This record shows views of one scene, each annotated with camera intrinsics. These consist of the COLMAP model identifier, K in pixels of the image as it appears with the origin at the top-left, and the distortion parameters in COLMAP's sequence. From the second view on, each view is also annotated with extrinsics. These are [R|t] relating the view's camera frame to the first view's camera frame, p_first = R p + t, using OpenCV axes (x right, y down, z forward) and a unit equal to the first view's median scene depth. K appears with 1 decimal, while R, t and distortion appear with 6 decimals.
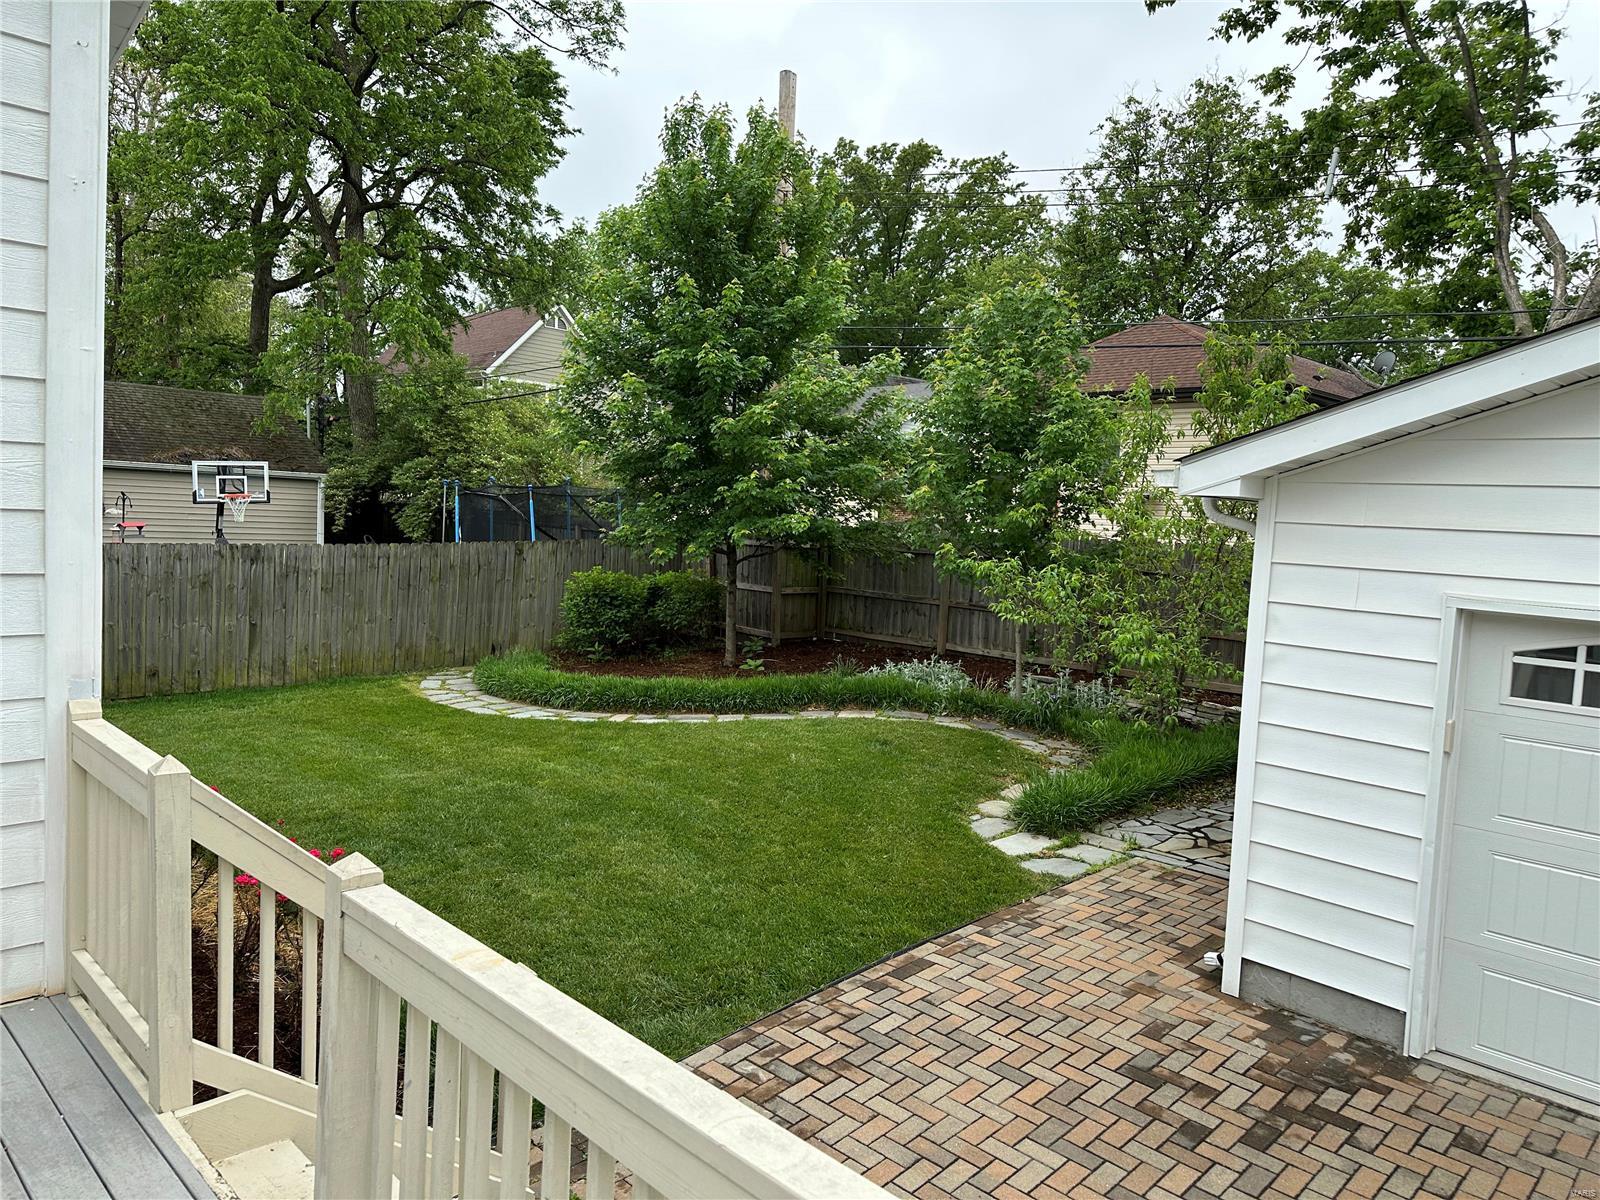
lens RADIAL K [[1103.2, 0, 804.9], [0, 1103.2, 598.3], [0, 0, 1]] dist [0.039704, -0.052401]
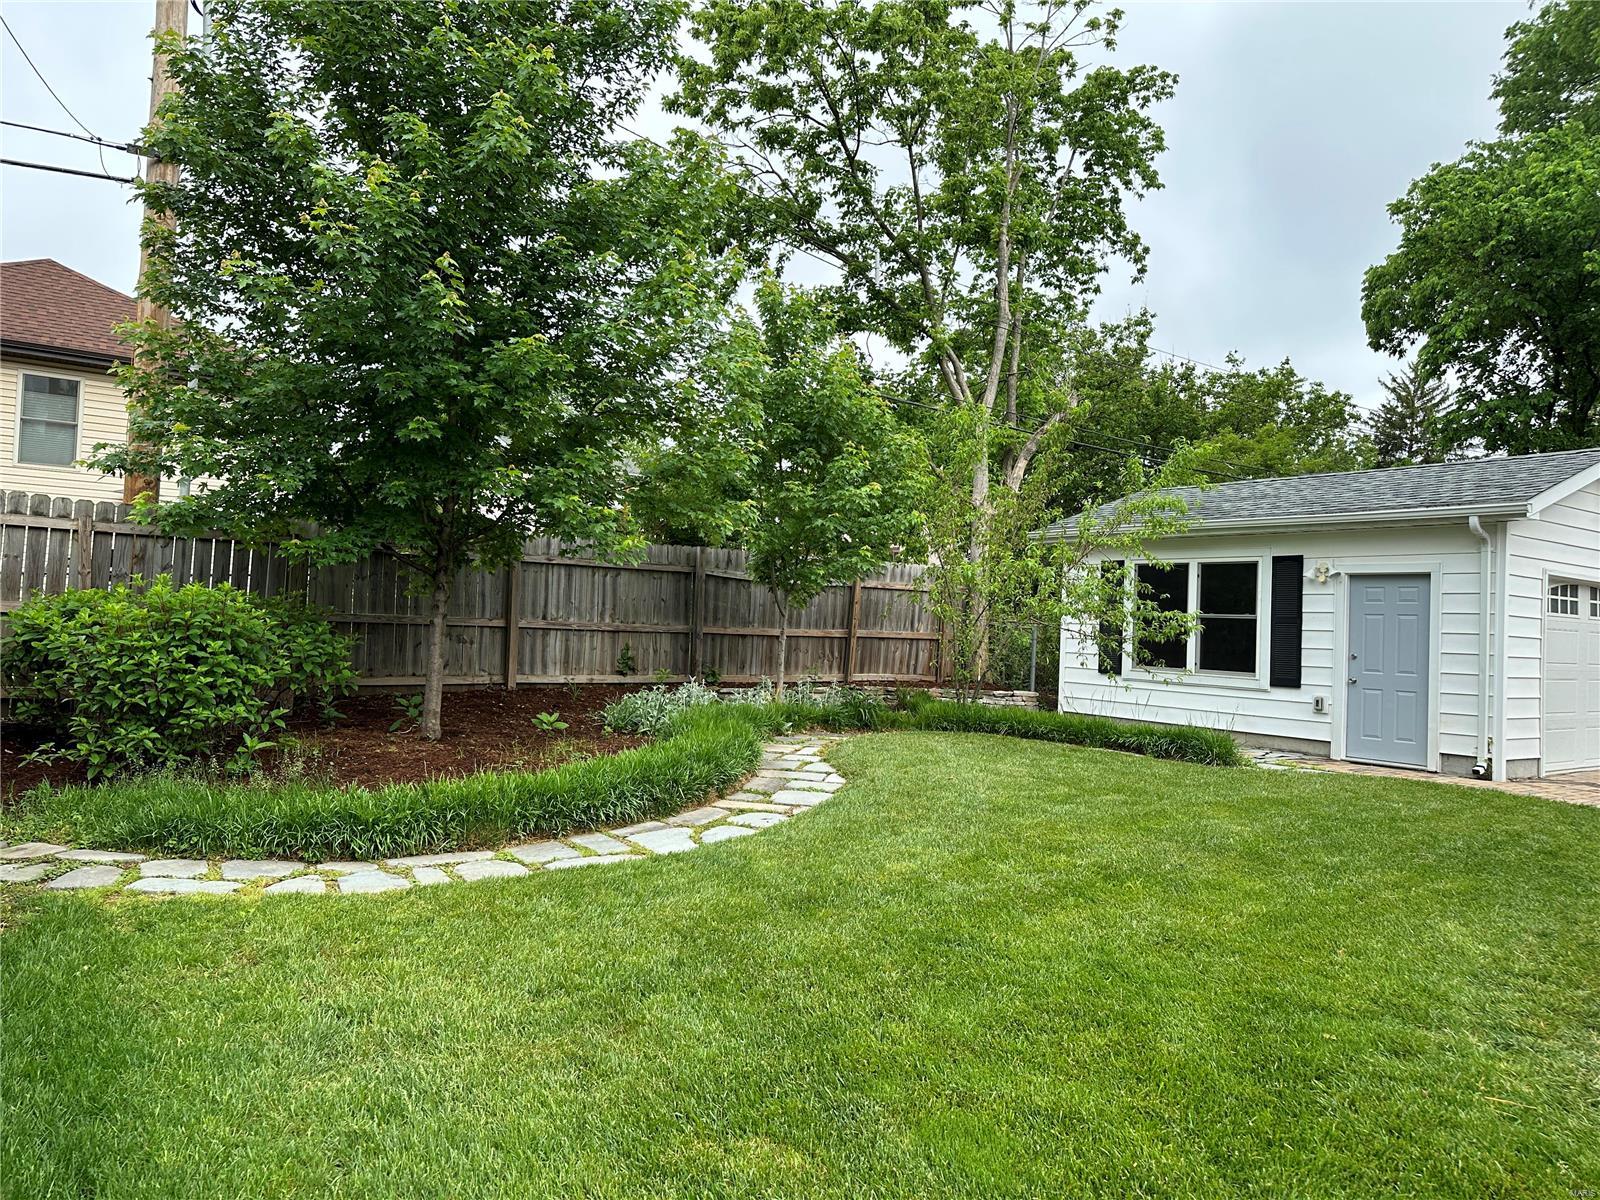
lens RADIAL K [[1103.2, 0, 787.5], [0, 1103.2, 597.1], [0, 0, 1]] dist [0.039704, -0.052401]
pose [[0.189712, -0.026269, 0.981488, -1.604074], [0.050931, 0.998559, 0.016882, -0.045688], [-0.980518, 0.046786, 0.190776, 1.787990]]
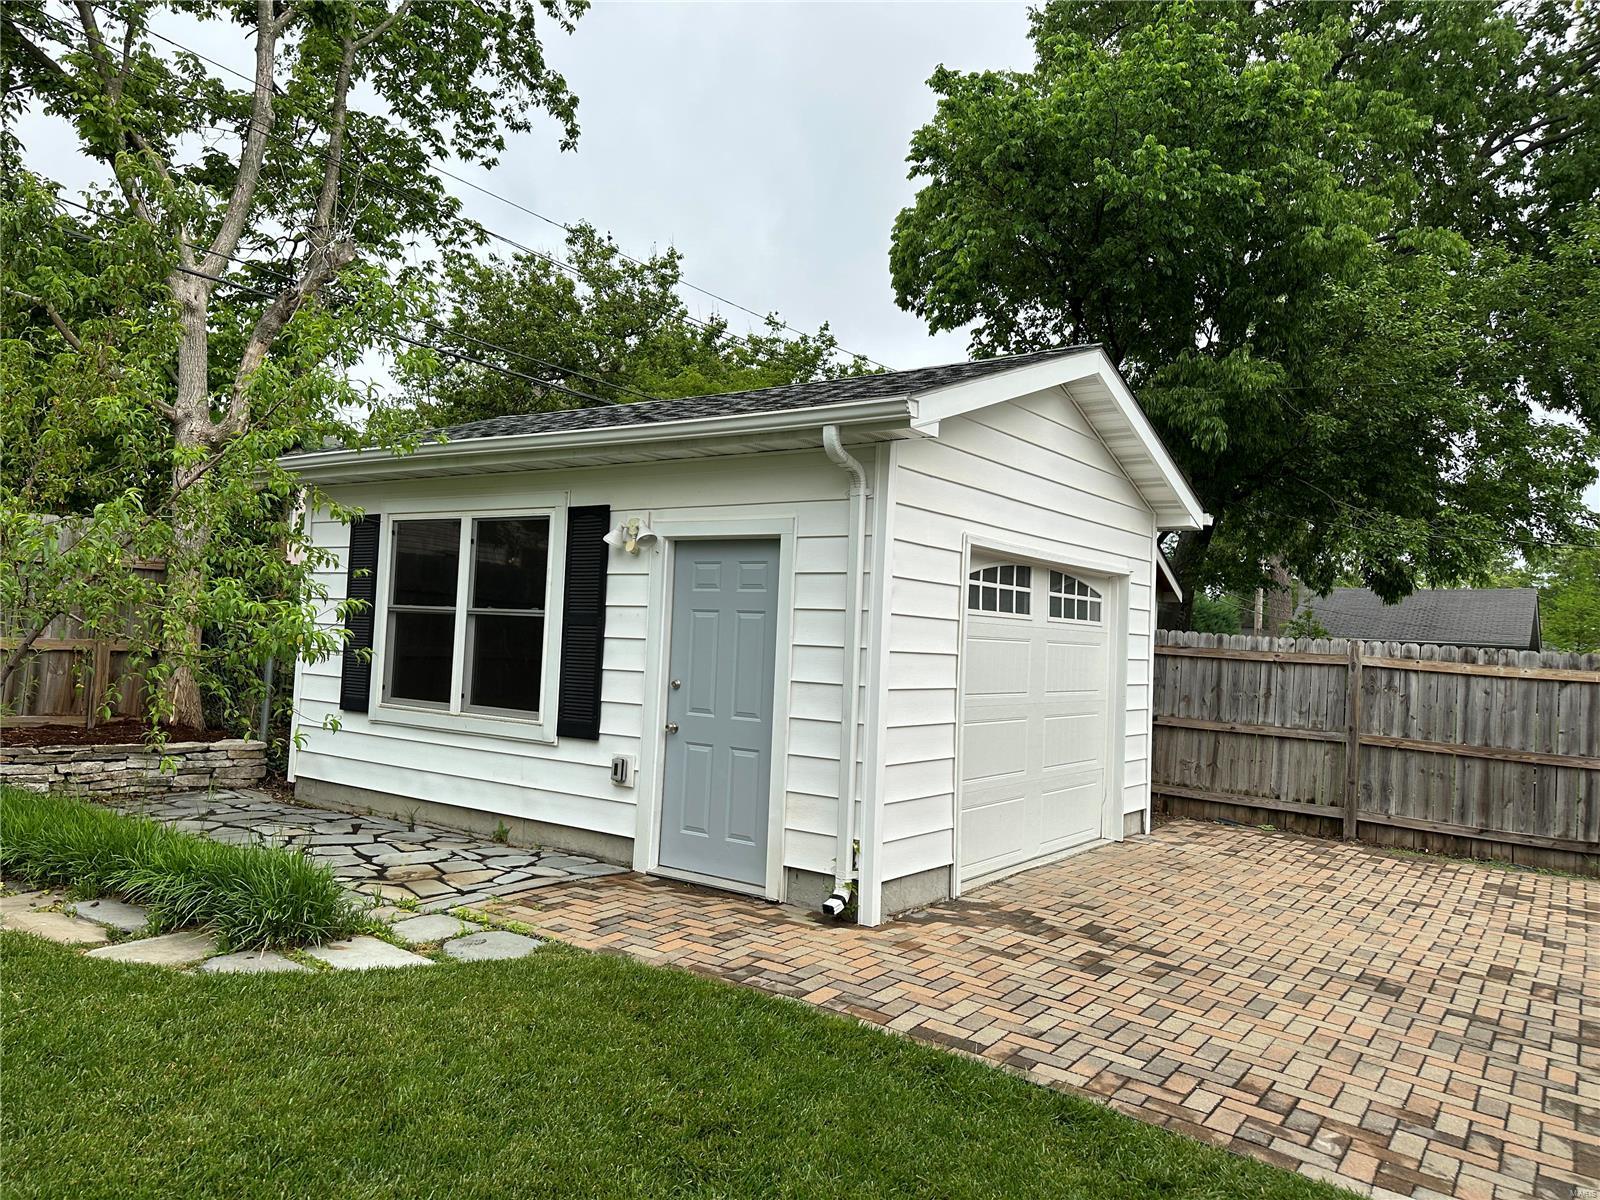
lens RADIAL K [[1103.2, 0, 808.2], [0, 1103.2, 595.2], [0, 0, 1]] dist [0.039704, -0.052401]
pose [[-0.139607, -0.024160, 0.989912, -0.618502], [0.027573, 0.999220, 0.028276, 0.024592], [-0.989823, 0.031243, -0.138832, 1.222413]]
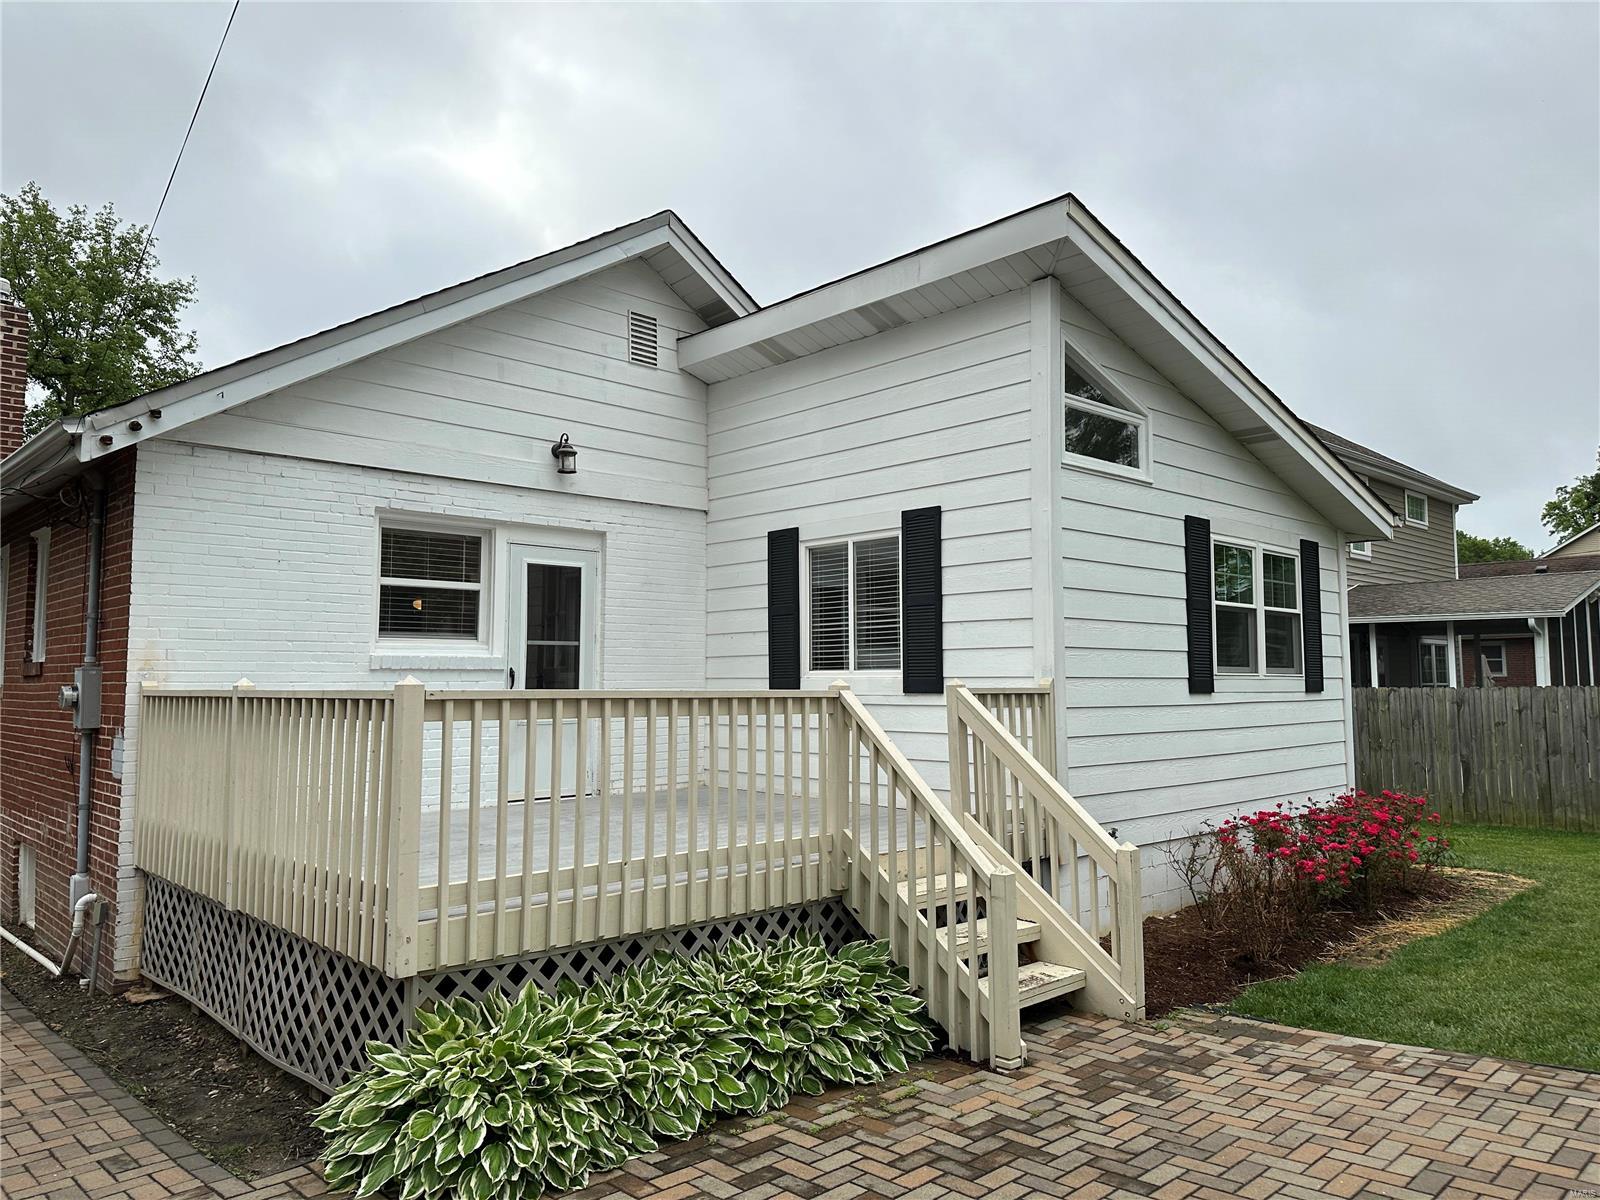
lens RADIAL K [[1103.2, 0, 805.0], [0, 1103.2, 600.4], [0, 0, 1]] dist [0.039704, -0.052401]
pose [[-0.054086, -0.140010, -0.988672, 0.903931], [-0.072236, 0.988075, -0.135974, 0.155806], [0.995920, 0.064063, -0.063555, 0.411319]]
